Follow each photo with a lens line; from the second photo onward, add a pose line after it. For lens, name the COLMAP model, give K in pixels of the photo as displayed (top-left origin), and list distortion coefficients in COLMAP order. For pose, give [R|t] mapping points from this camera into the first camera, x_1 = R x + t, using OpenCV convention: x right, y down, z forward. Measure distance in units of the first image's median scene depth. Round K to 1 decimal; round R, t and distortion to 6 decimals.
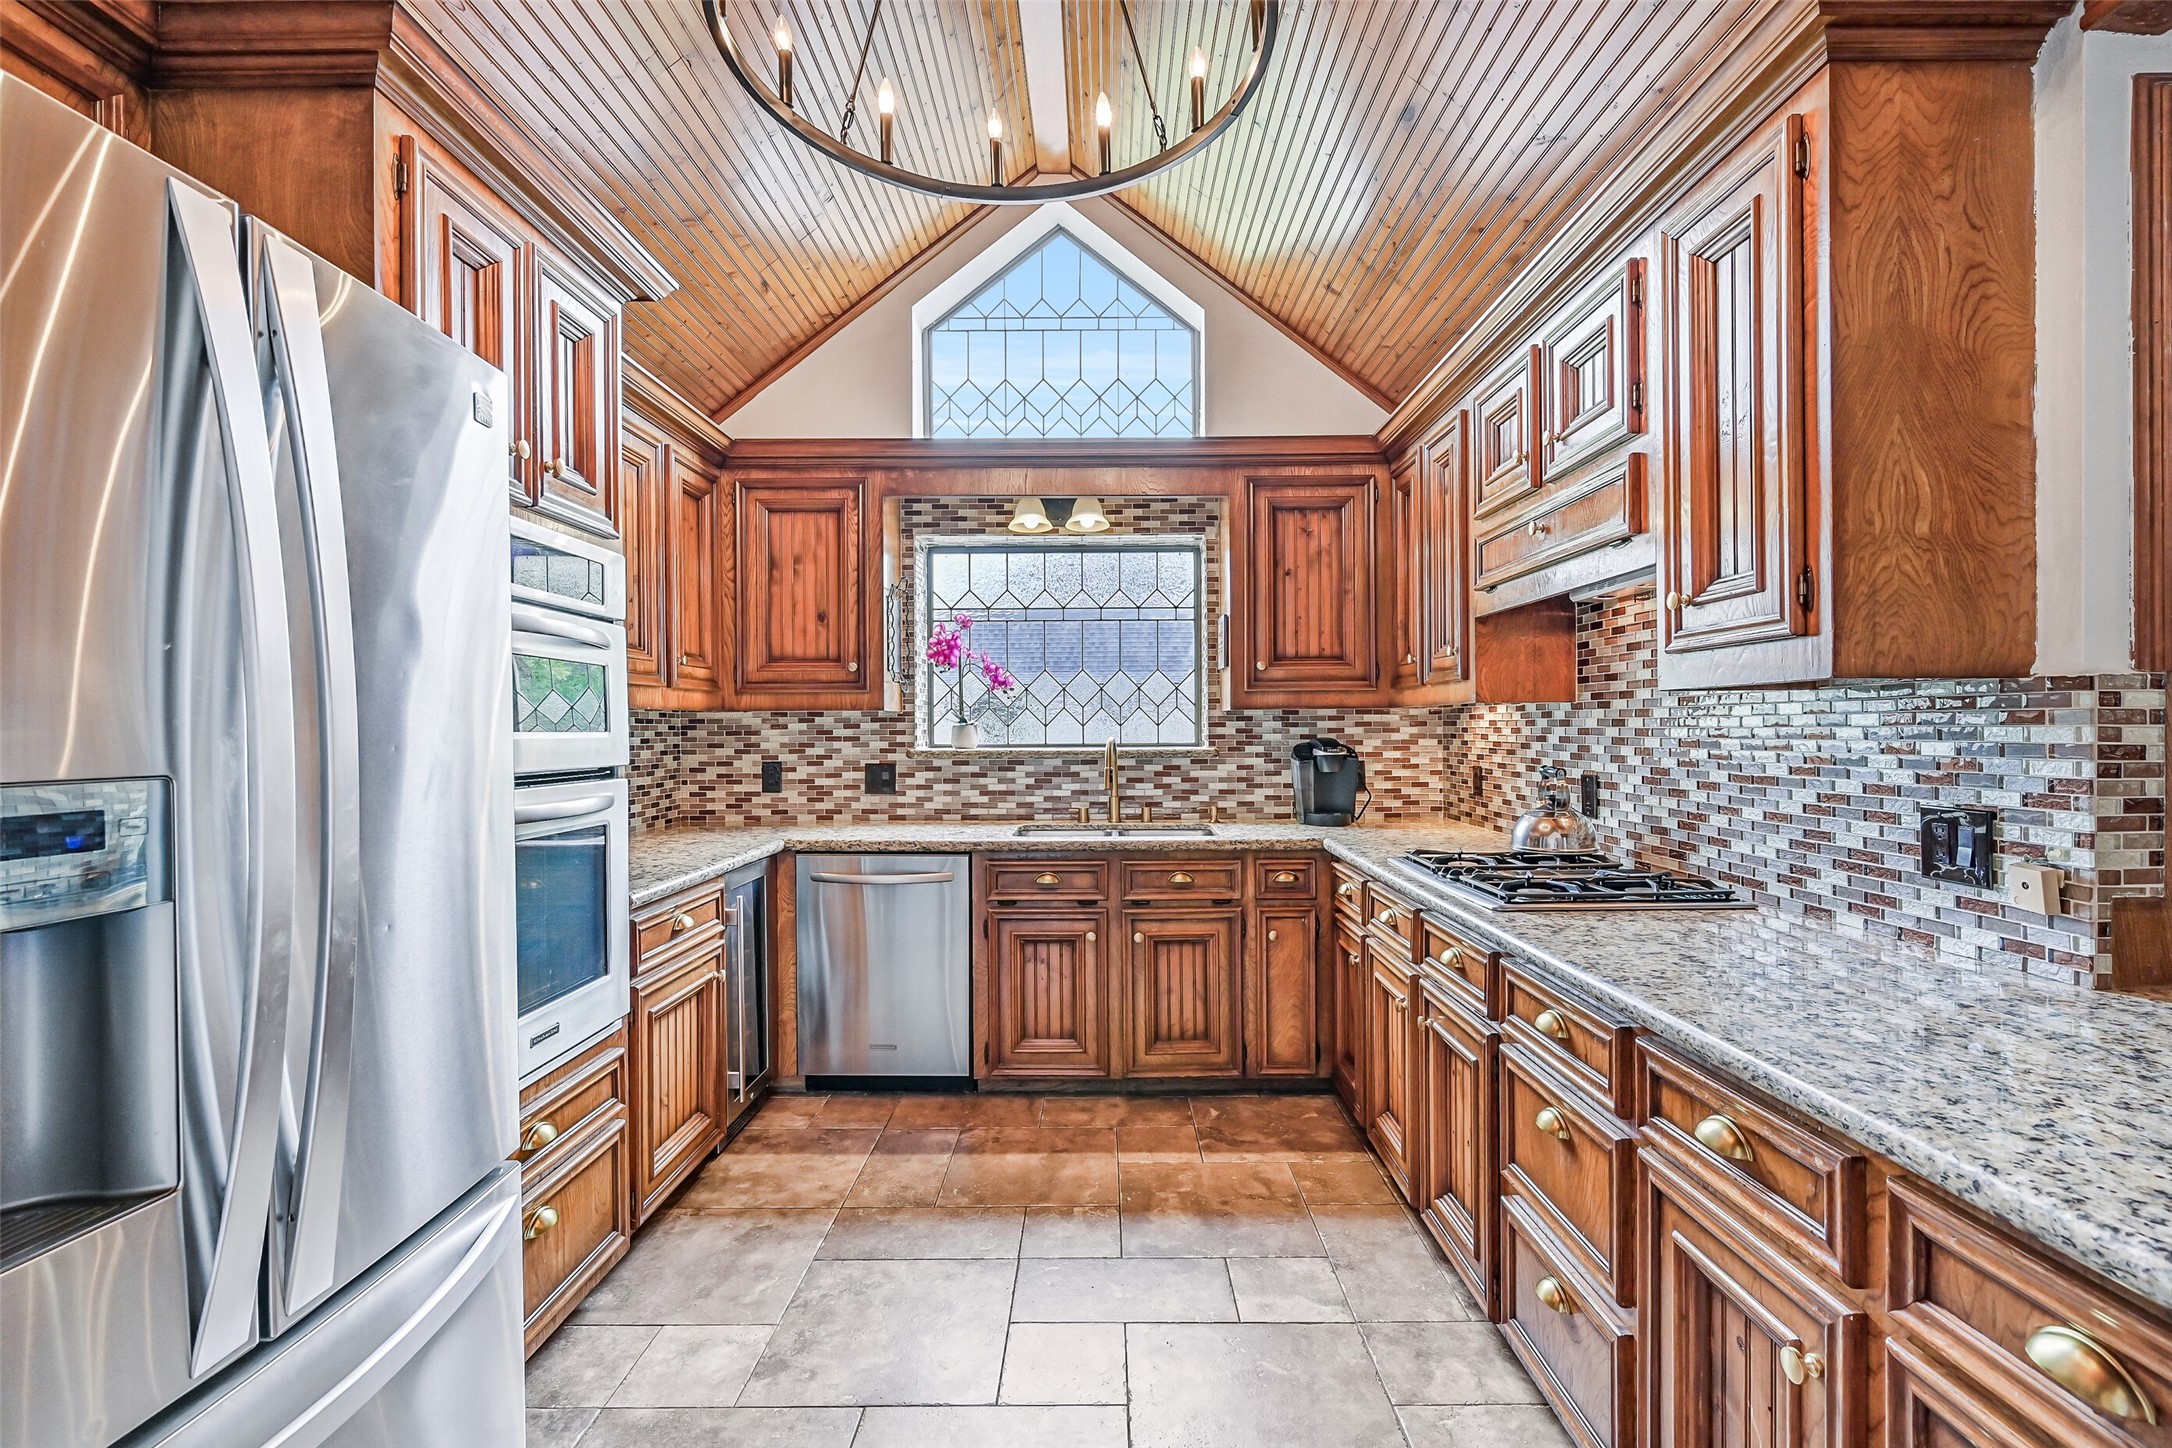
lens RADIAL K [[926.6, 0, 1074.4], [0, 926.6, 730.0], [0, 0, 1]] dist [-0.000594, -0.000398]
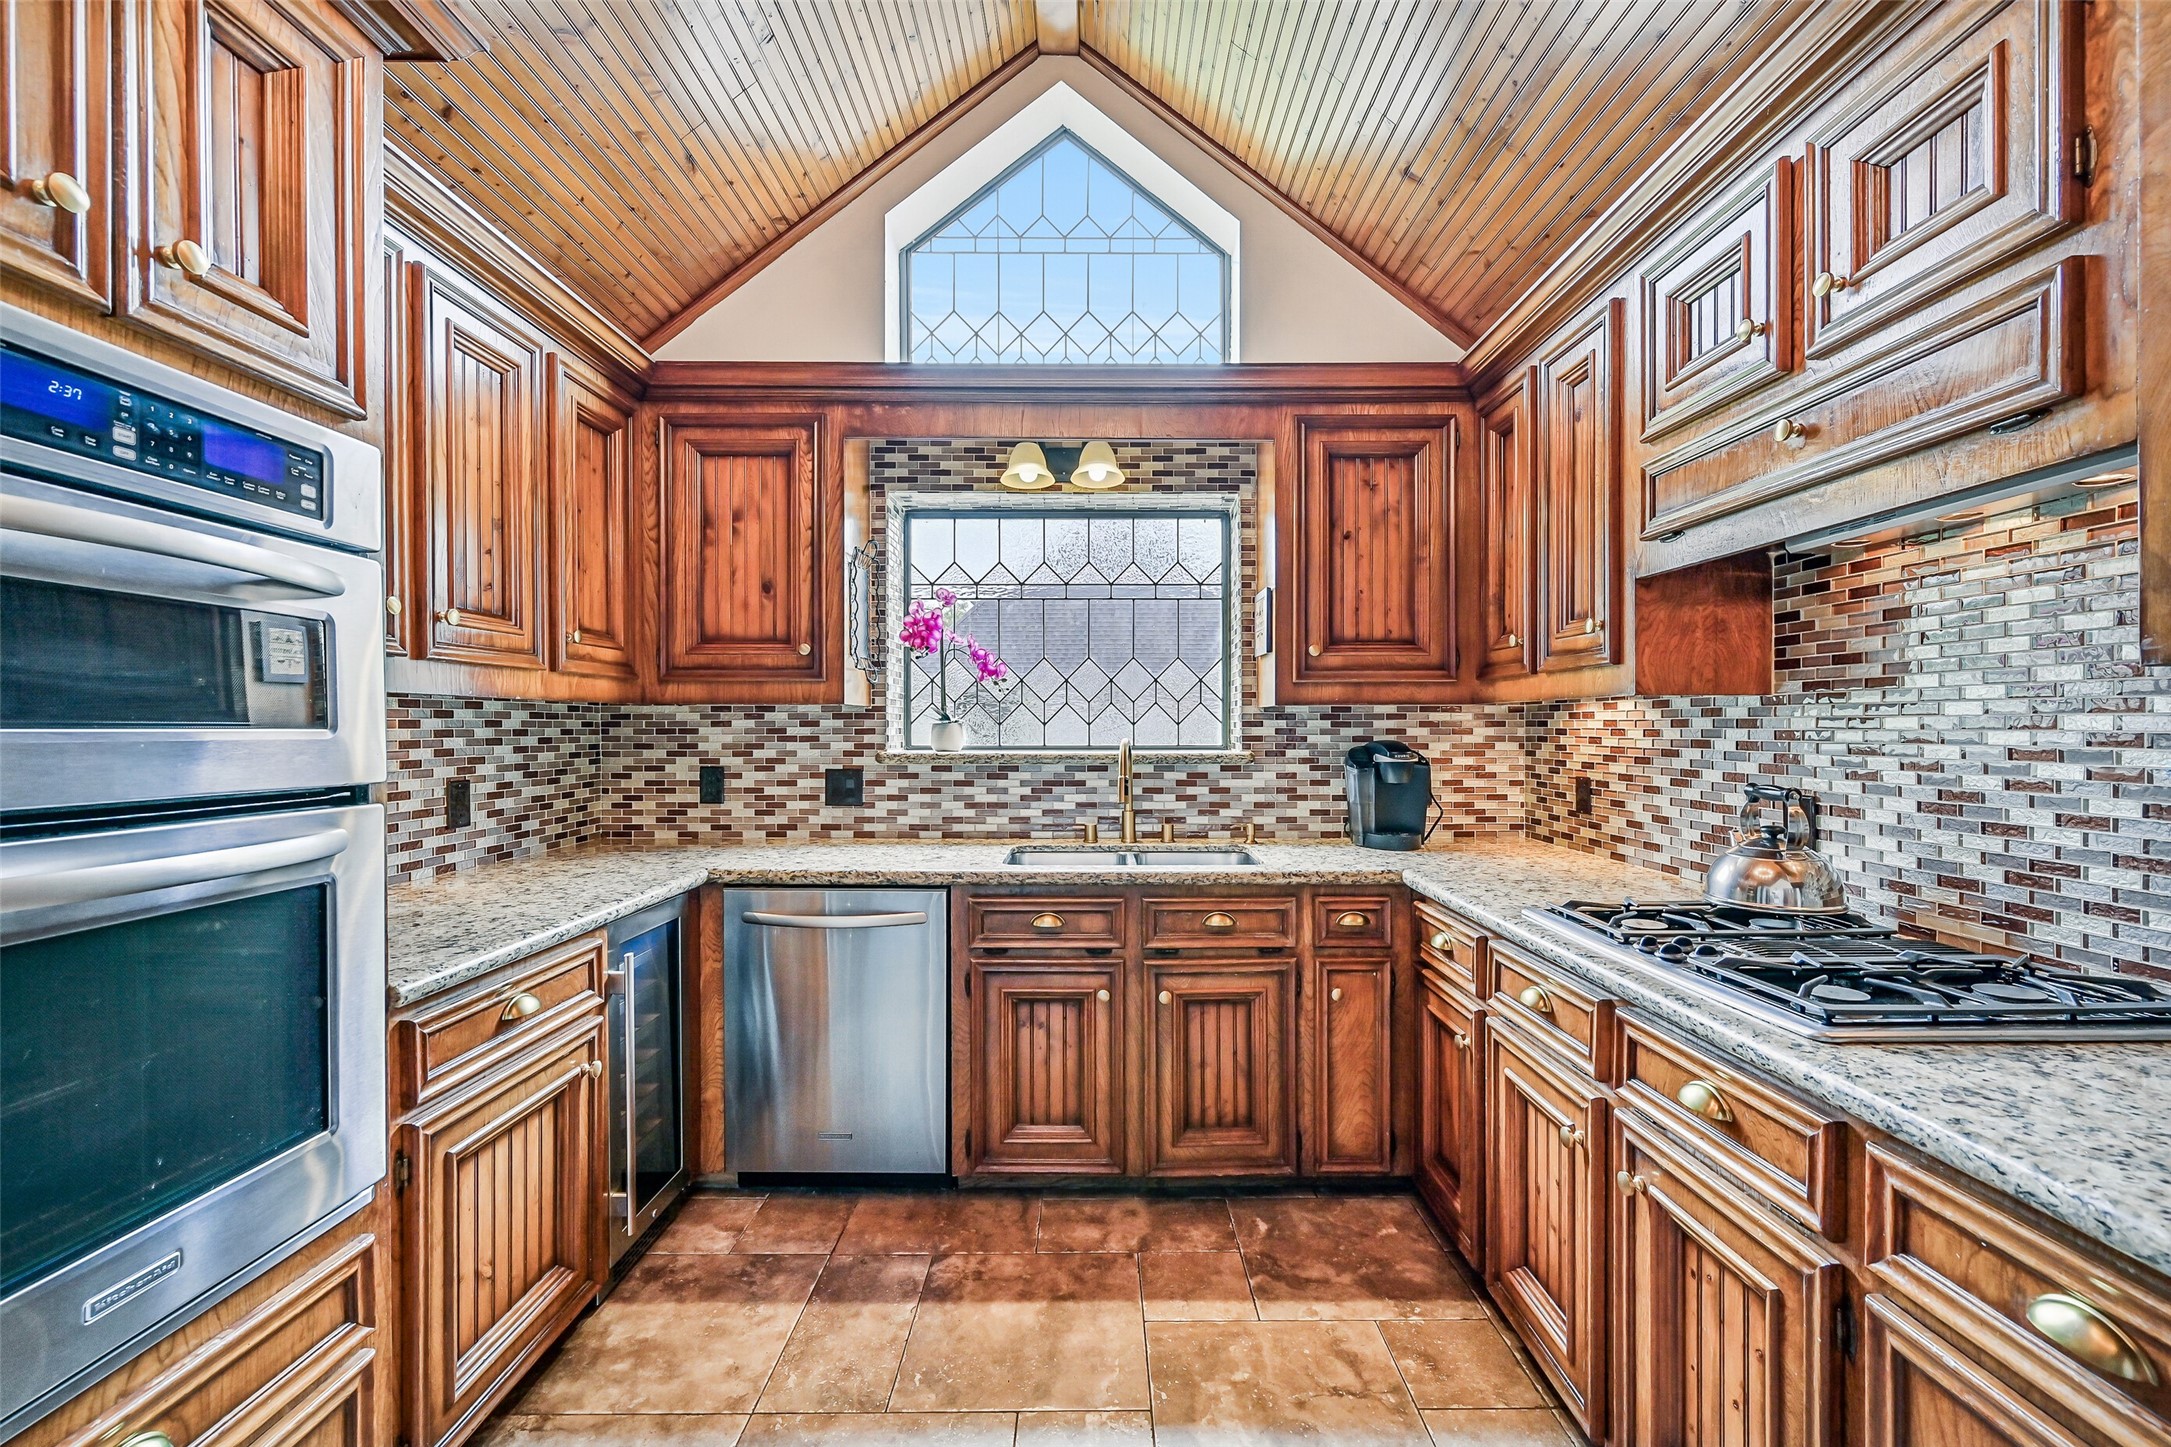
lens RADIAL K [[862.7, 0, 1071.5], [0, 862.7, 728.6], [0, 0, 1]] dist [-0.000273, 0.000044]
pose [[0.999971, 0.004930, 0.005767, -0.013973], [-0.004926, 0.999988, -0.000673, -0.000245], [-0.005771, 0.000644, 0.999983, 0.274453]]
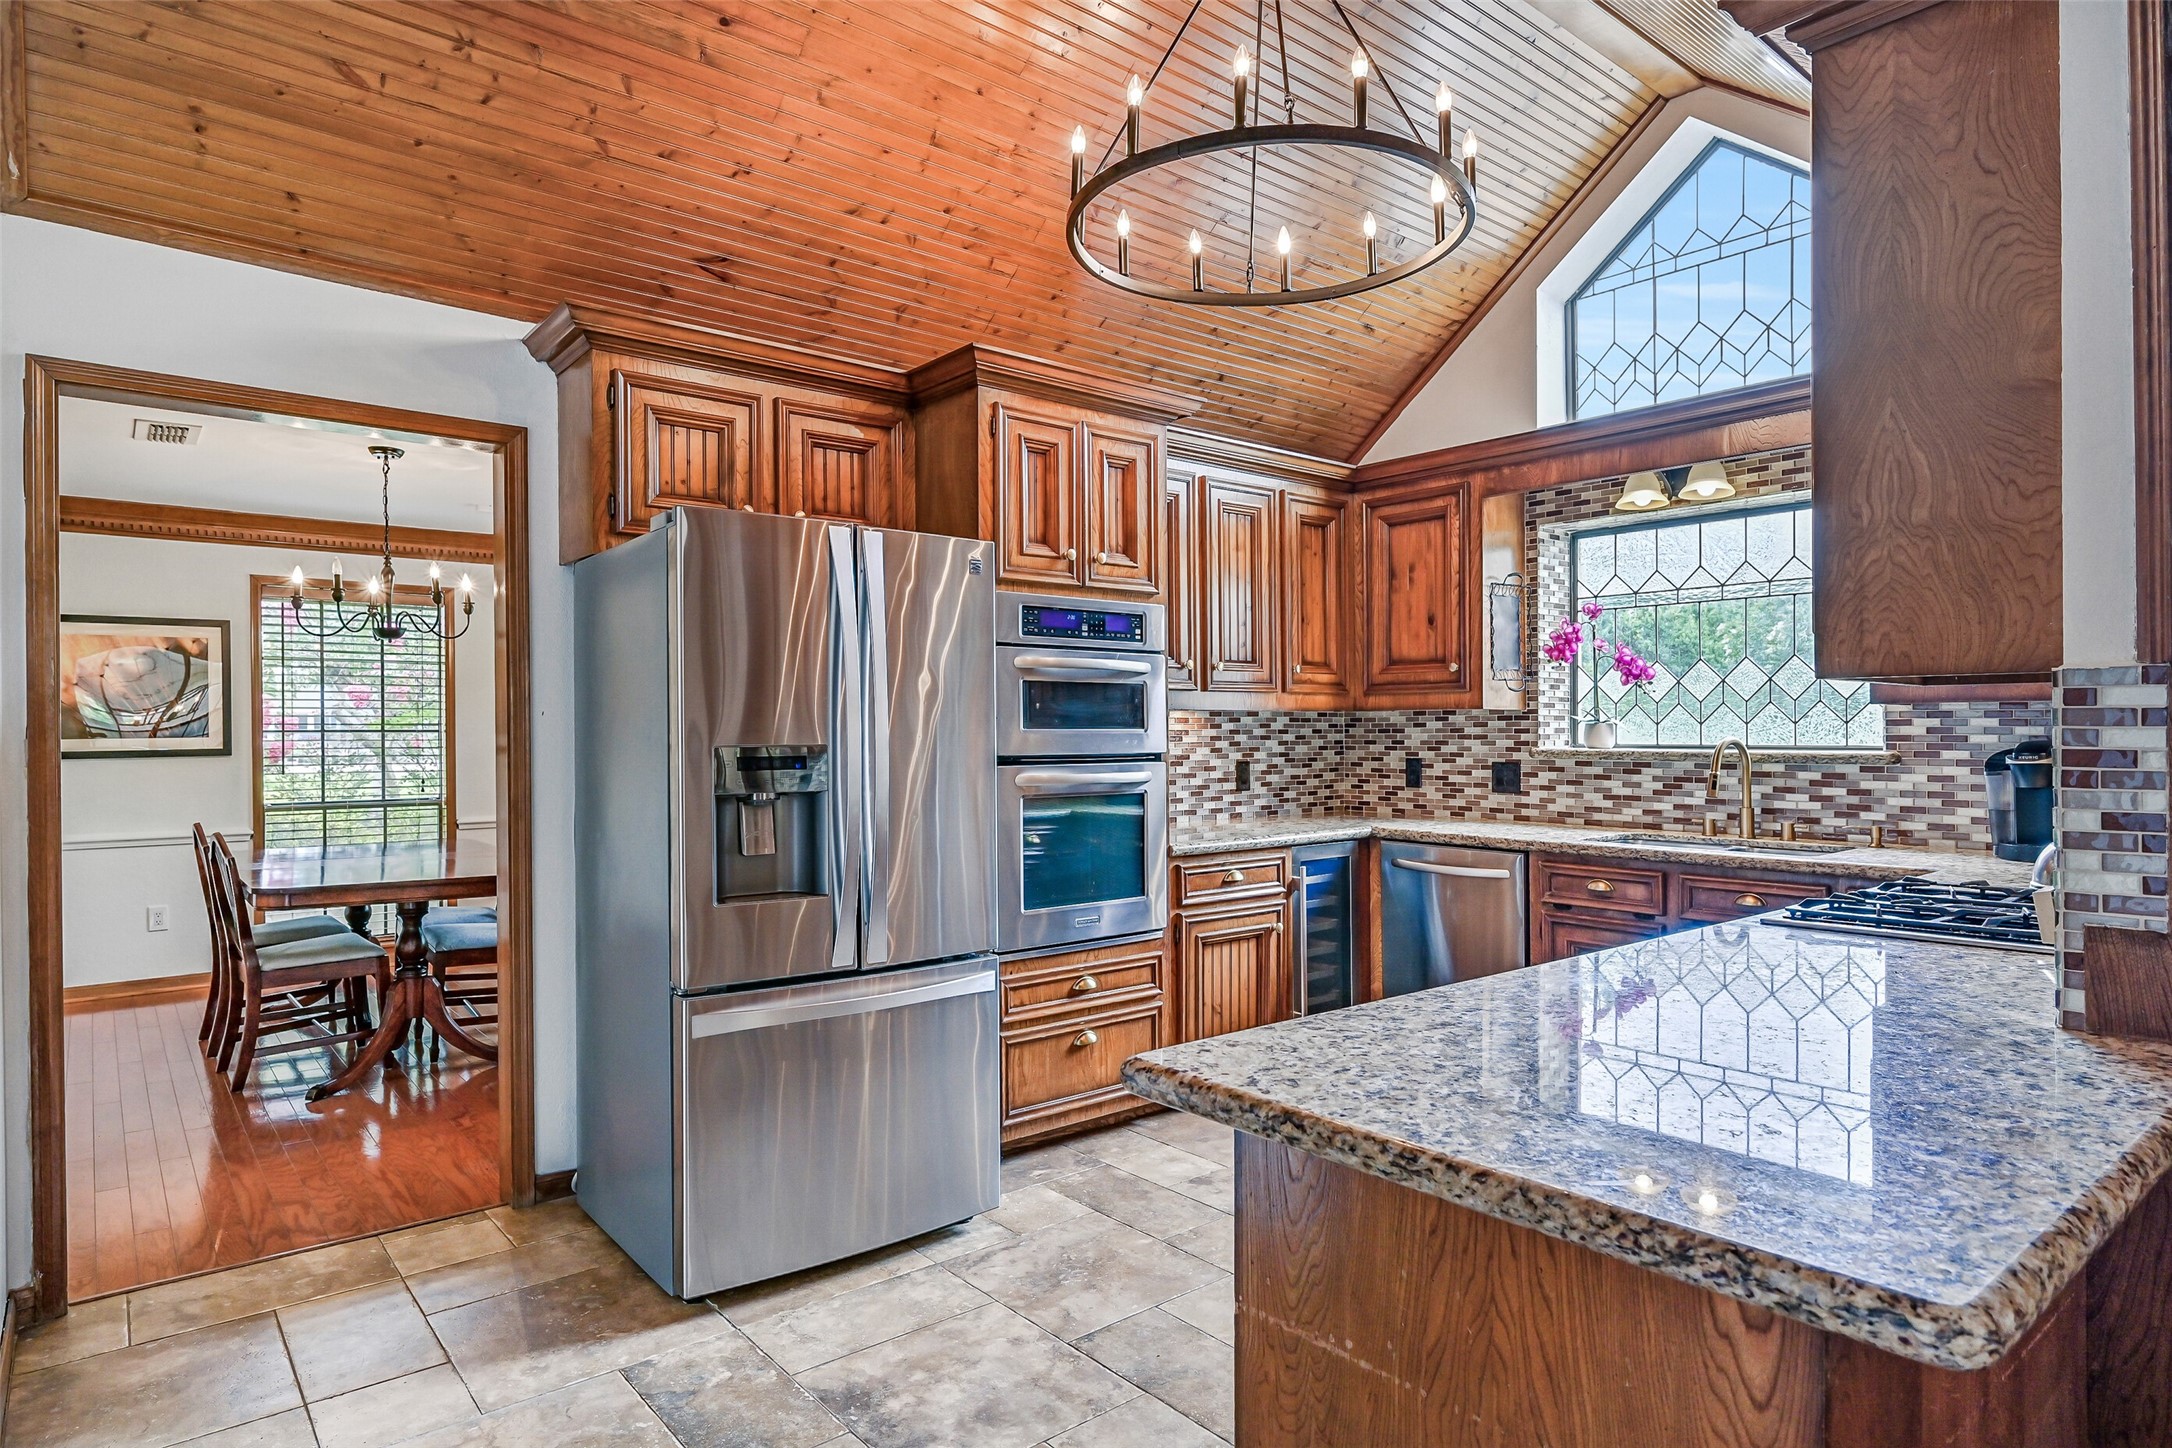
lens RADIAL K [[1201.8, 0, 1134.4], [0, 1201.8, 725.8], [0, 0, 1]] dist [0.003789, -0.000589]
pose [[0.667568, 0.001141, -0.744548, 0.564327], [-0.002053, 0.999998, -0.000309, -0.001617], [0.744546, 0.001735, 0.667568, -0.172805]]
